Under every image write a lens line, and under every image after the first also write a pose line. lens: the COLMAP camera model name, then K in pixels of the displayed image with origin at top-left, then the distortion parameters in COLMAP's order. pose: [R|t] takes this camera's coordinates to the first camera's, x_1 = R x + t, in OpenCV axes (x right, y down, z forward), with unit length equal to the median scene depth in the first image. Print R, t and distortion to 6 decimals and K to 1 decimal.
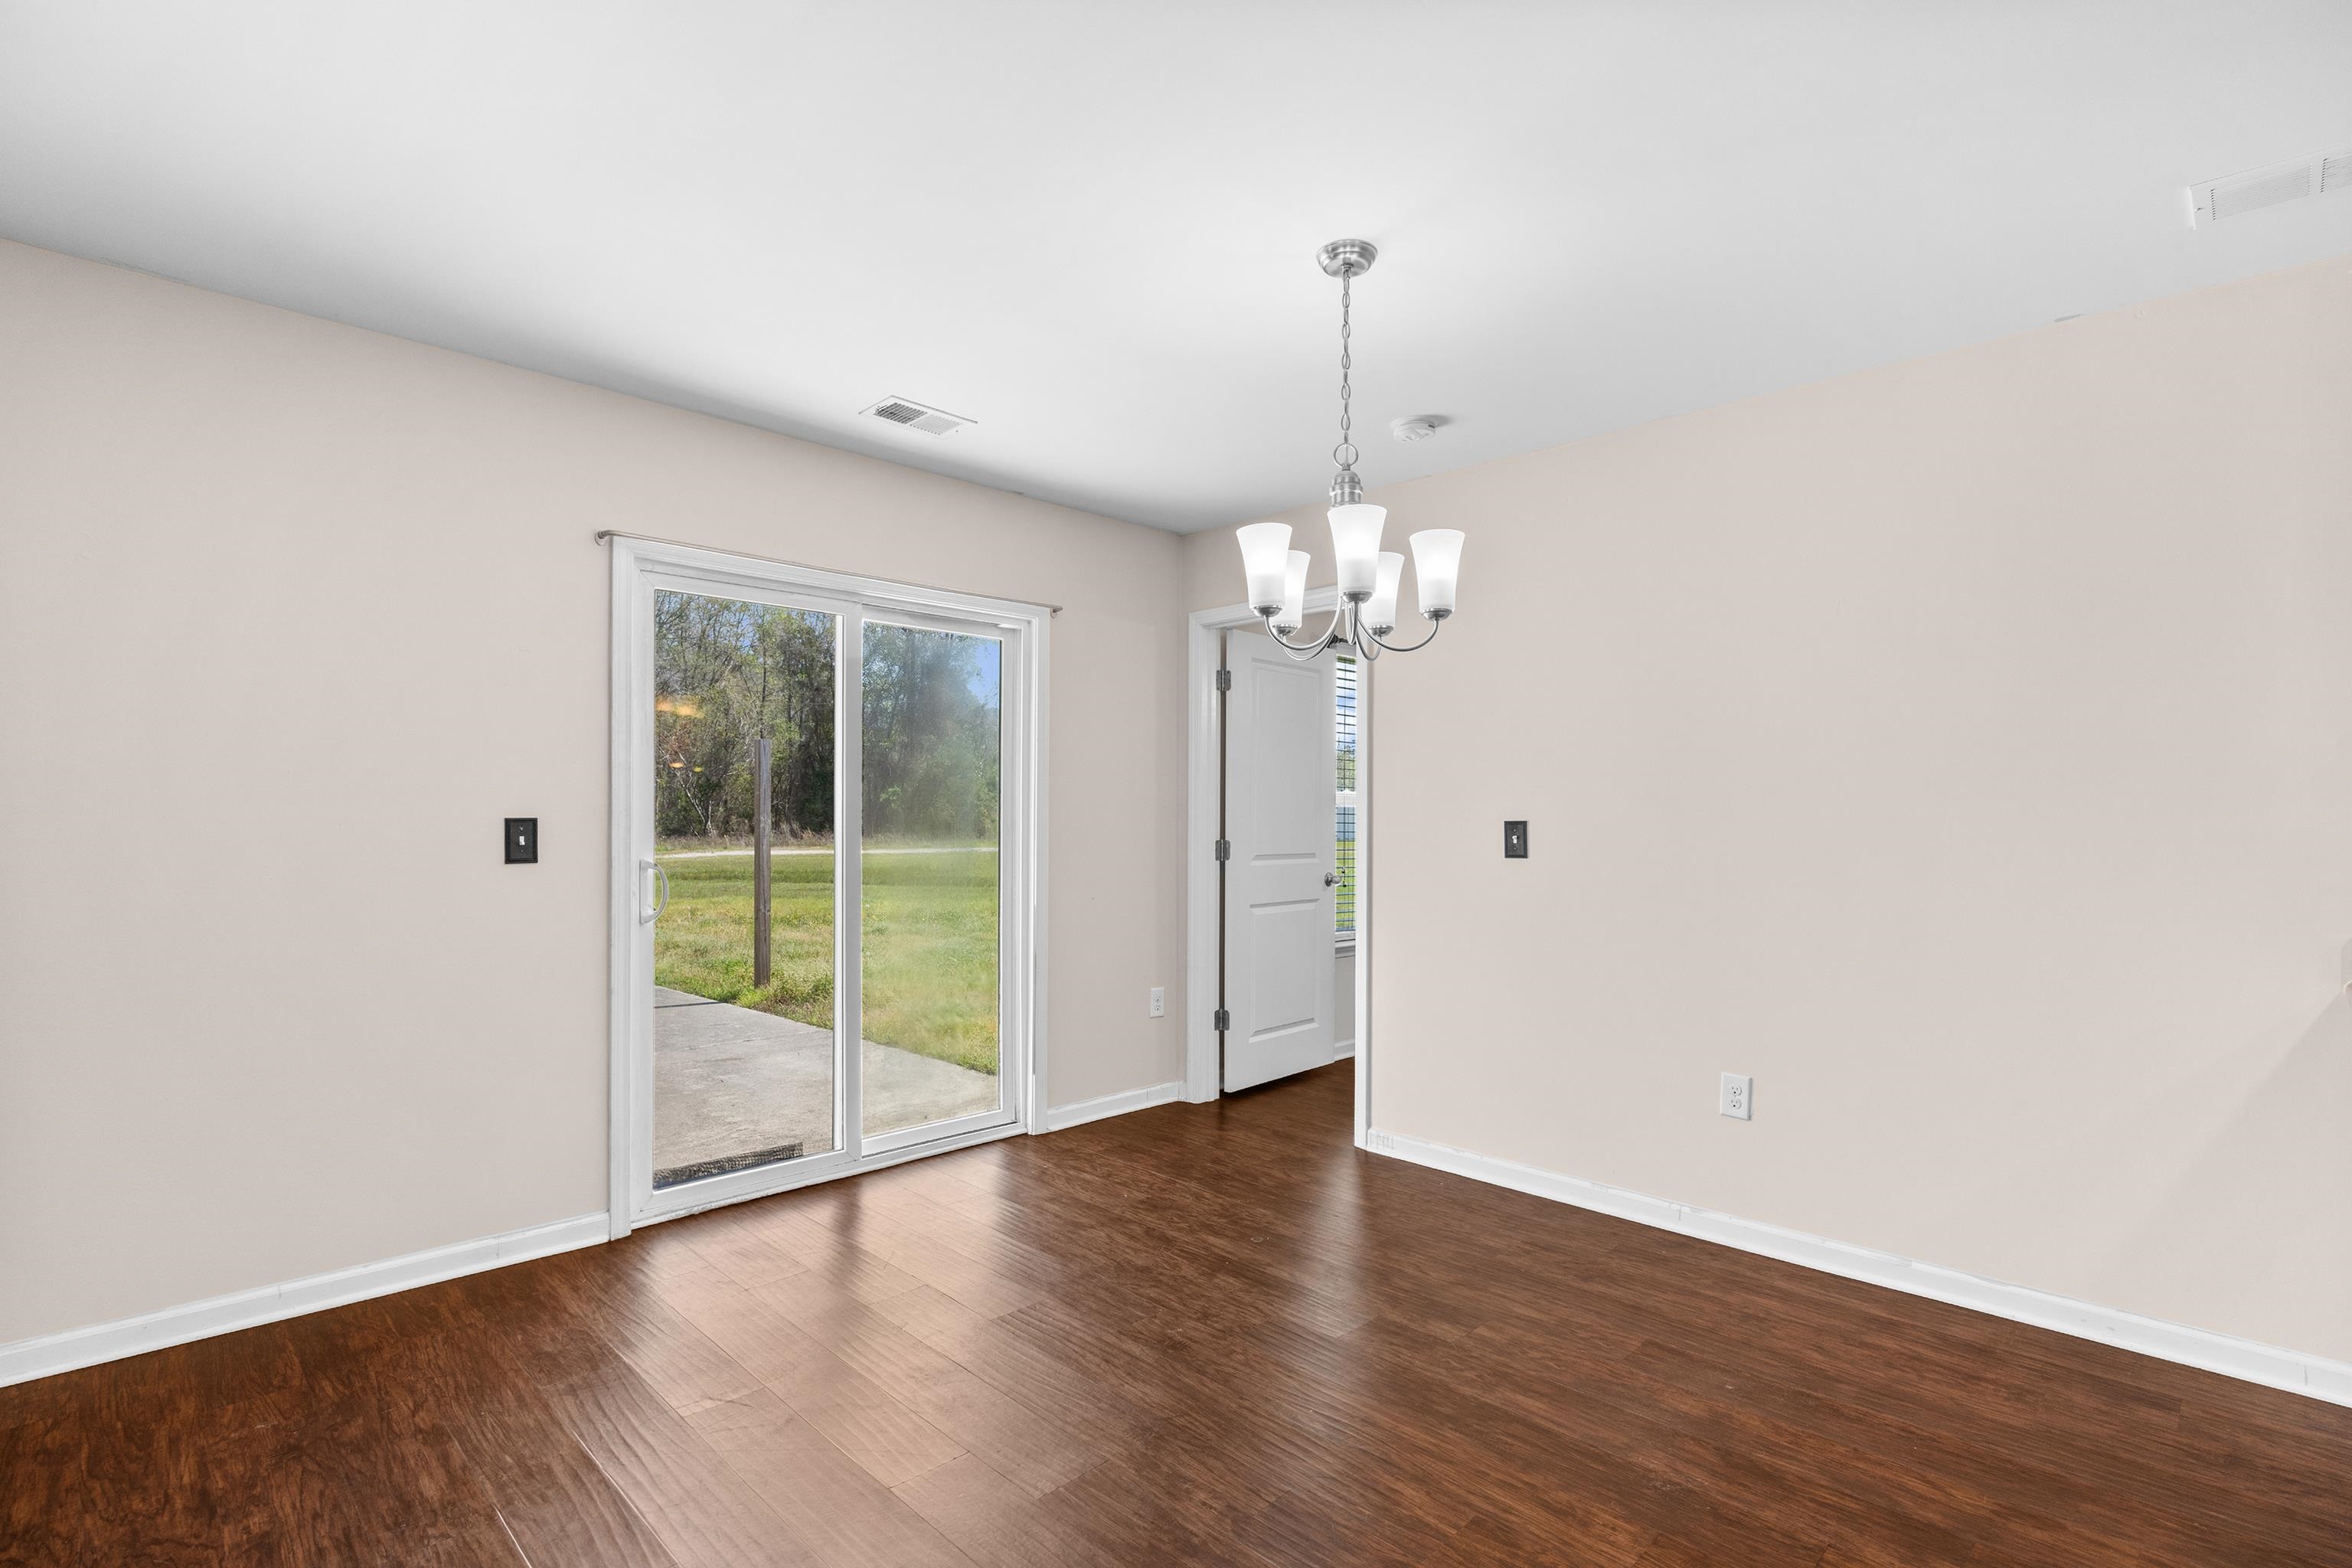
lens RADIAL K [[1100.2, 0, 1178.4], [0, 1100.2, 808.7], [0, 0, 1]] dist [-0.015975, 0.001619]
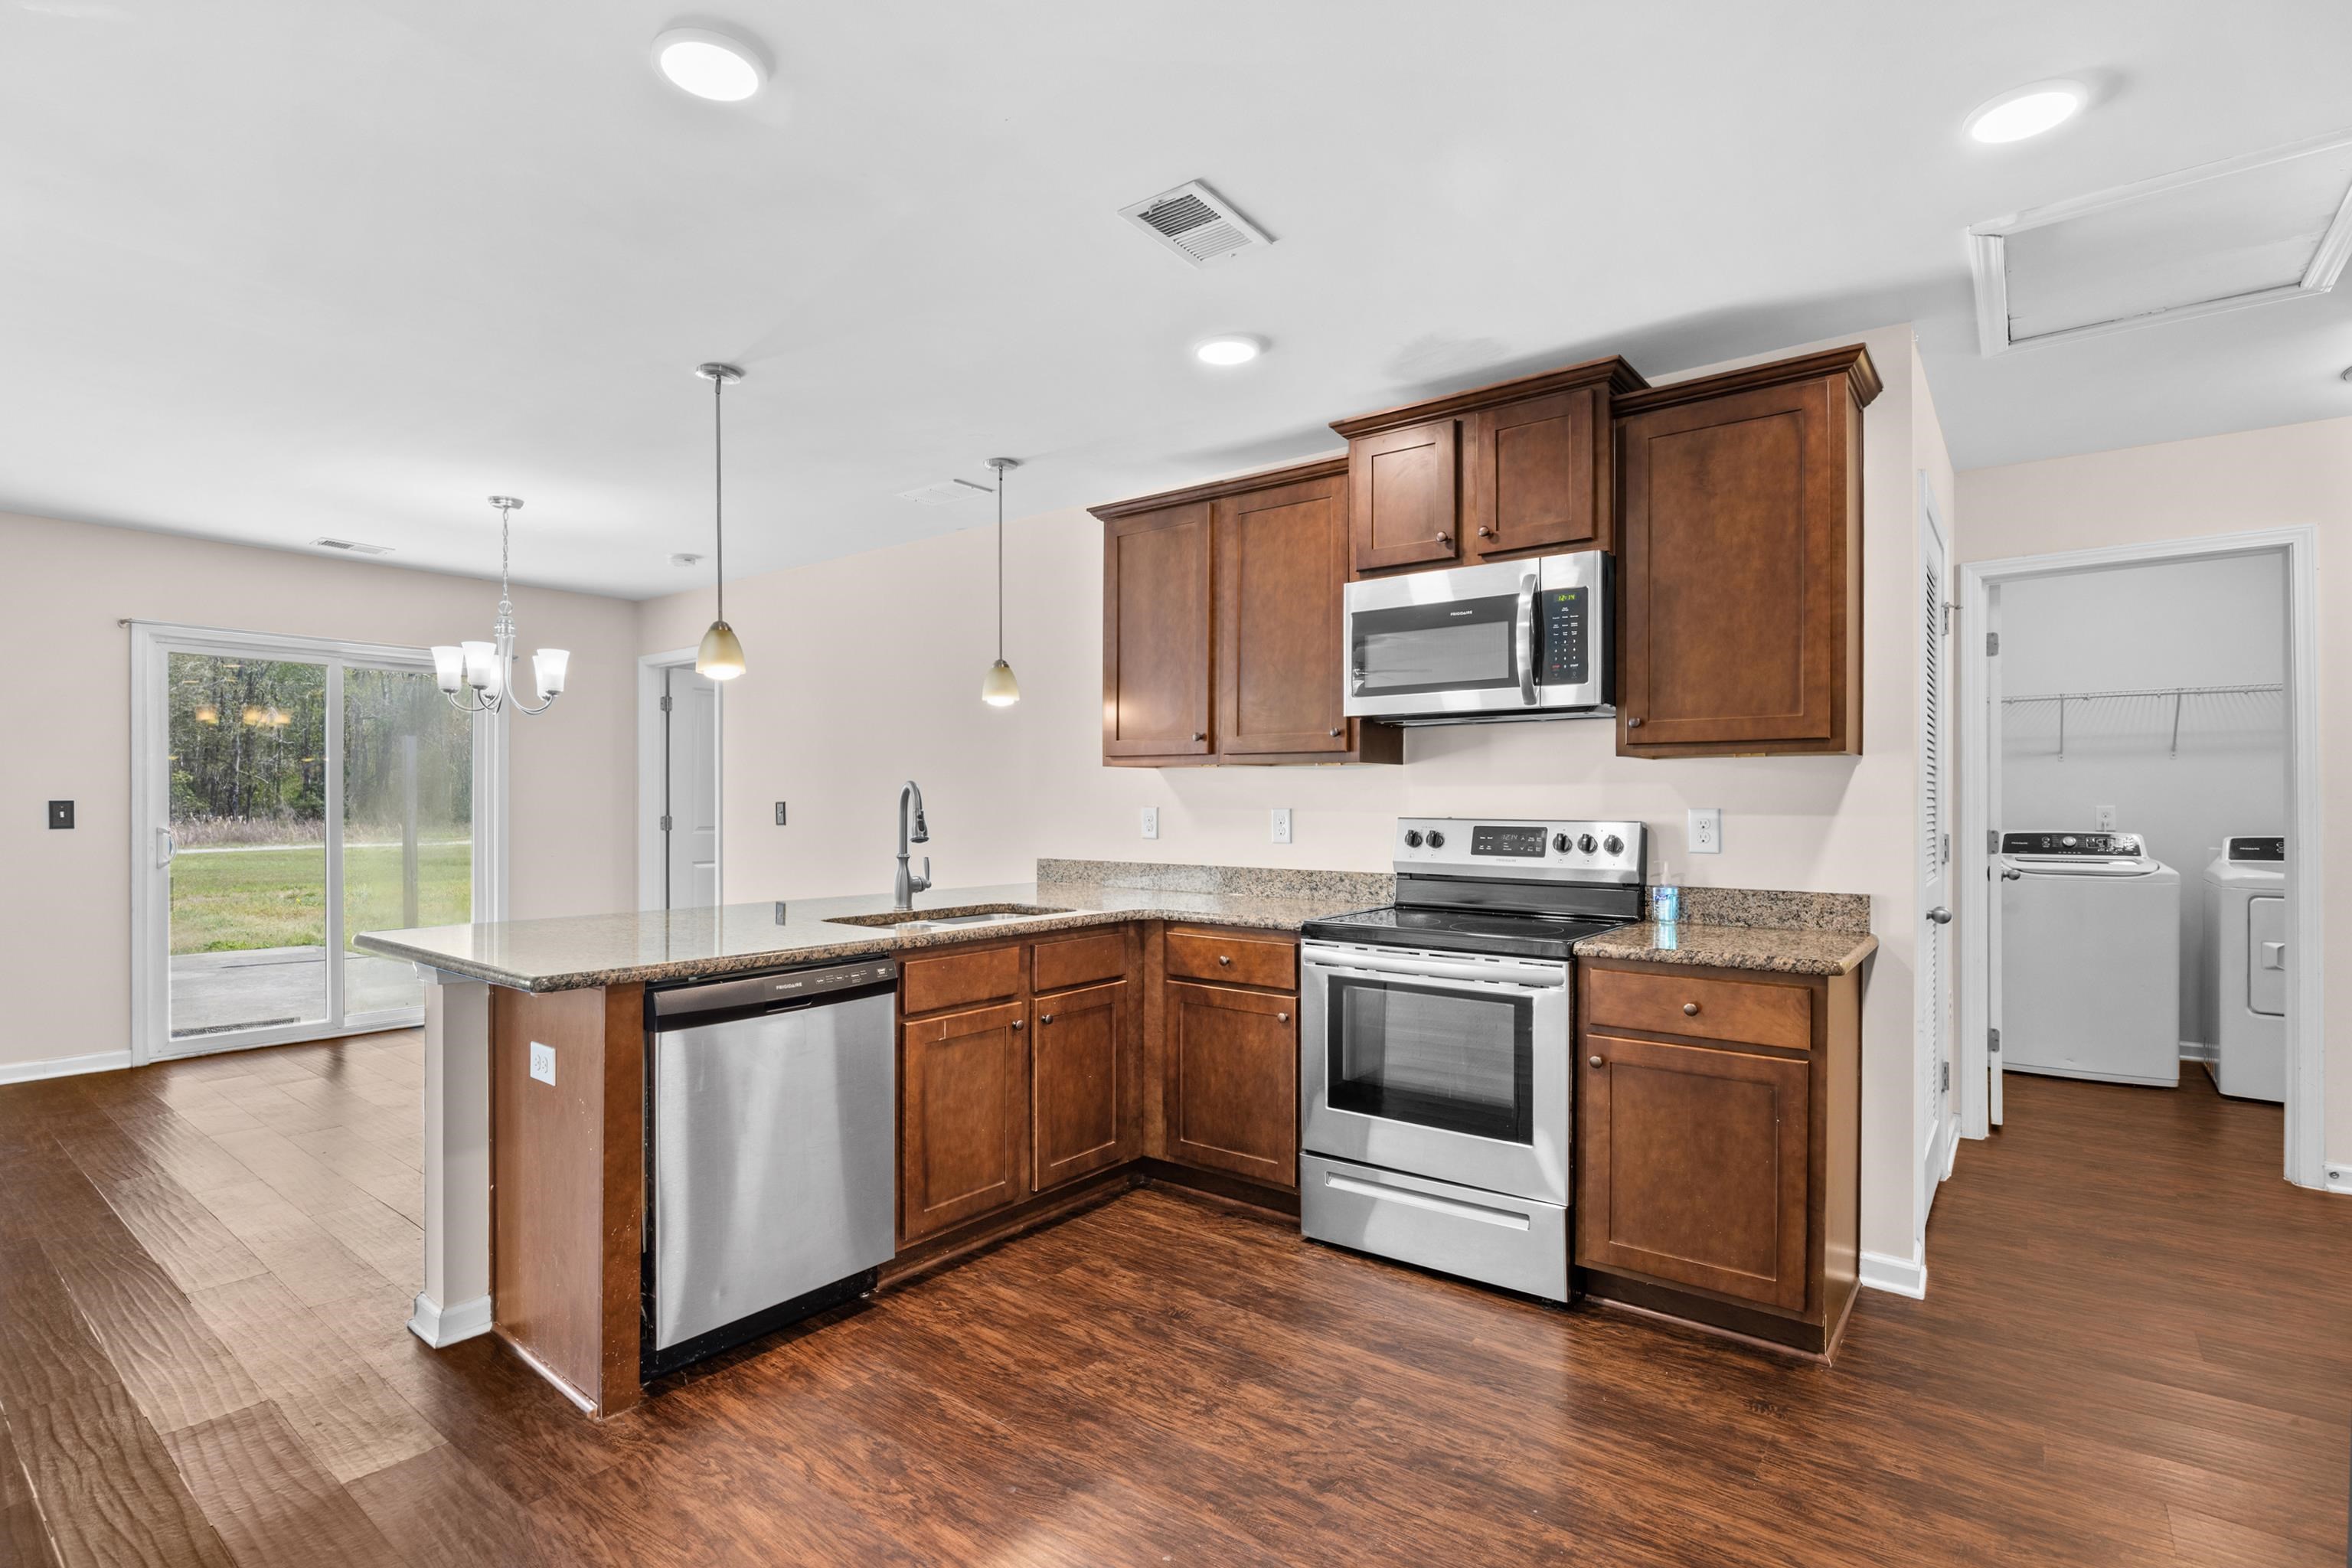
lens RADIAL K [[1100.2, 0, 1180.1], [0, 1100.2, 802.8], [0, 0, 1]] dist [-0.015975, 0.001619]
pose [[0.991584, -0.001039, 0.129461, 0.784125], [-0.000296, 0.999947, 0.010292, -0.005310], [-0.129464, -0.010243, 0.991531, -0.753350]]
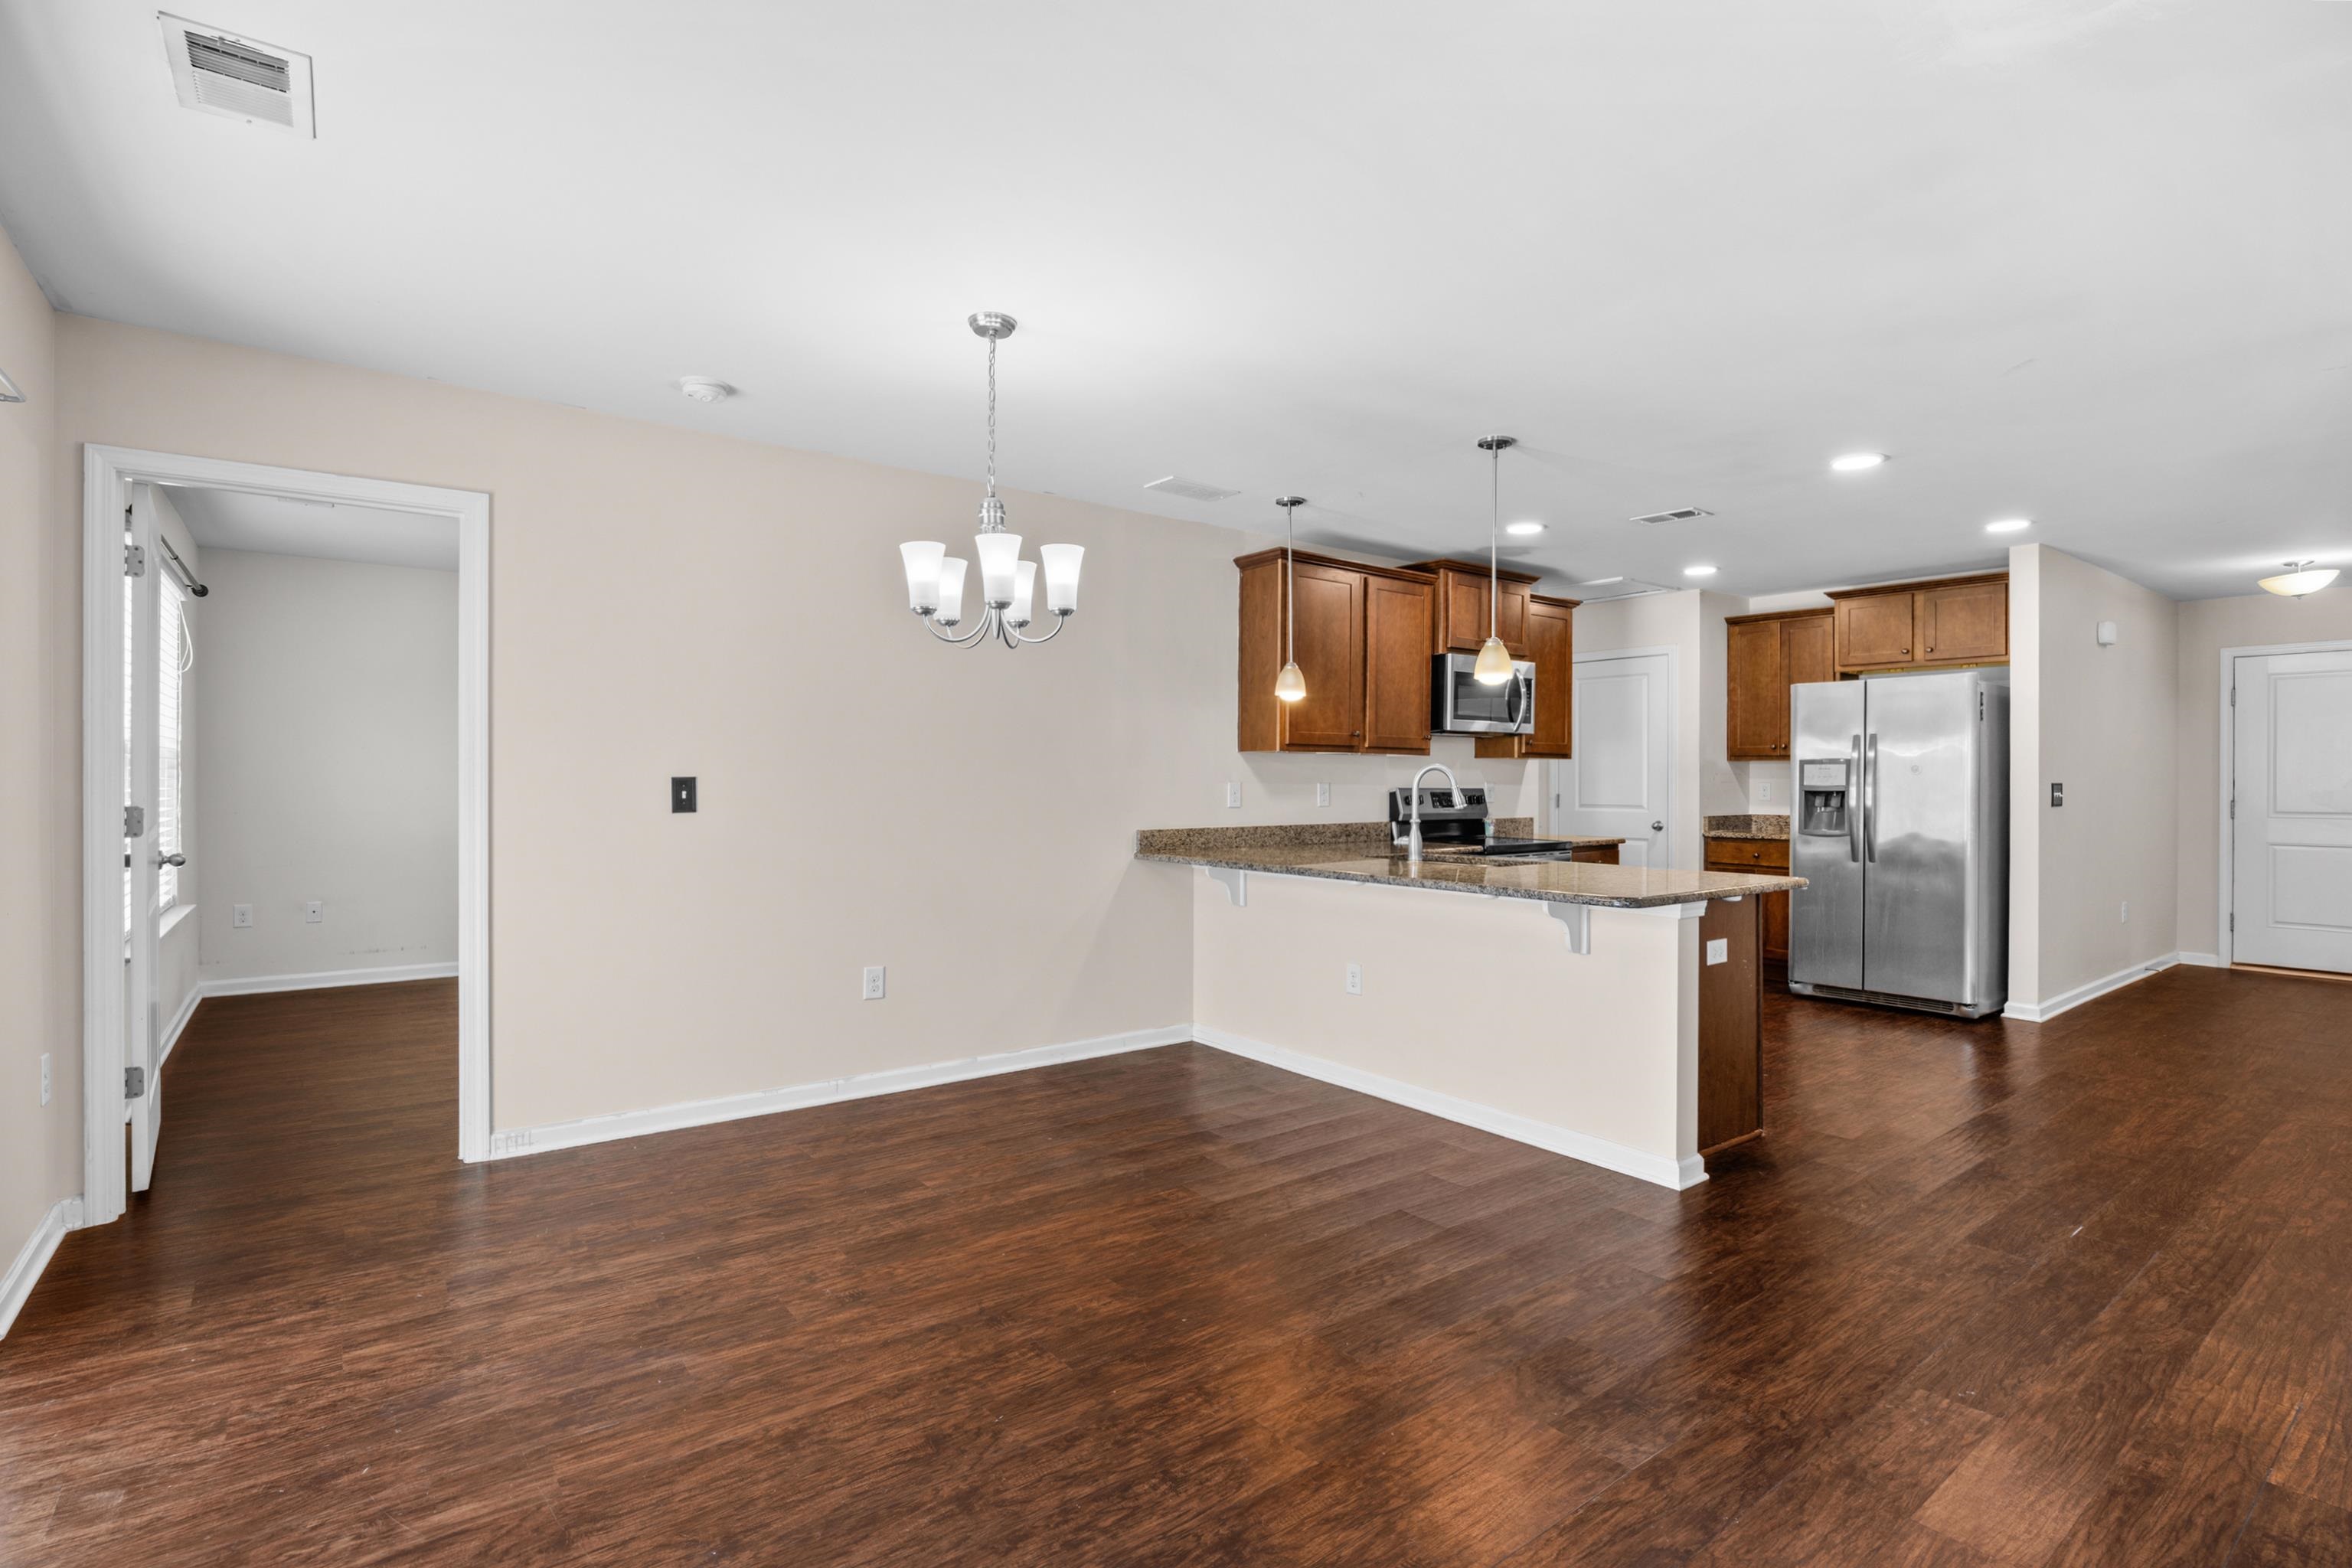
lens RADIAL K [[1100.2, 0, 1166.9], [0, 1100.2, 785.5], [0, 0, 1]] dist [-0.015975, 0.001619]
pose [[0.132880, -0.008529, 0.991095, -0.775160], [-0.013536, 0.999854, 0.010419, 0.002382], [-0.991040, -0.014800, 0.132745, 0.472419]]
